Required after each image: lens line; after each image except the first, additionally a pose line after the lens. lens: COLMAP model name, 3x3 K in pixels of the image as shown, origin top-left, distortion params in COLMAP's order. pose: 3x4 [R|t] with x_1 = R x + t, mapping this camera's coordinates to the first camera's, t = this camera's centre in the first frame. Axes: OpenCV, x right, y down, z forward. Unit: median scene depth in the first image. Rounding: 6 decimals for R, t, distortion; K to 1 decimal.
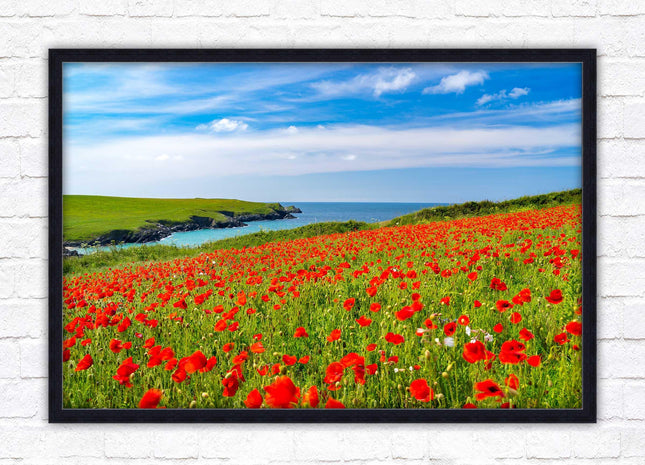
lens RADIAL K [[736.8, 0, 322.4], [0, 736.8, 232.2], [0, 0, 1]] dist [-0.003893, 0.000000]
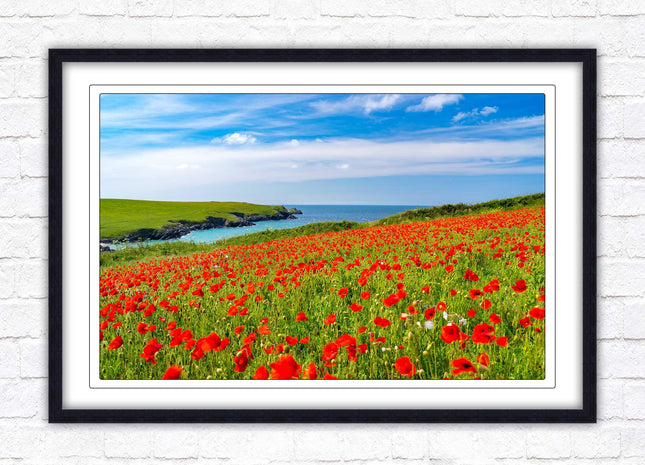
lens RADIAL K [[736.8, 0, 322.6], [0, 736.8, 232.4], [0, 0, 1]] dist [-0.003893, 0.000000]
pose [[1.000000, 0.000002, 0.000200, 0.003722], [-0.000002, 1.000000, 0.000252, 0.002405], [-0.000200, -0.000252, 1.000000, -0.163618]]
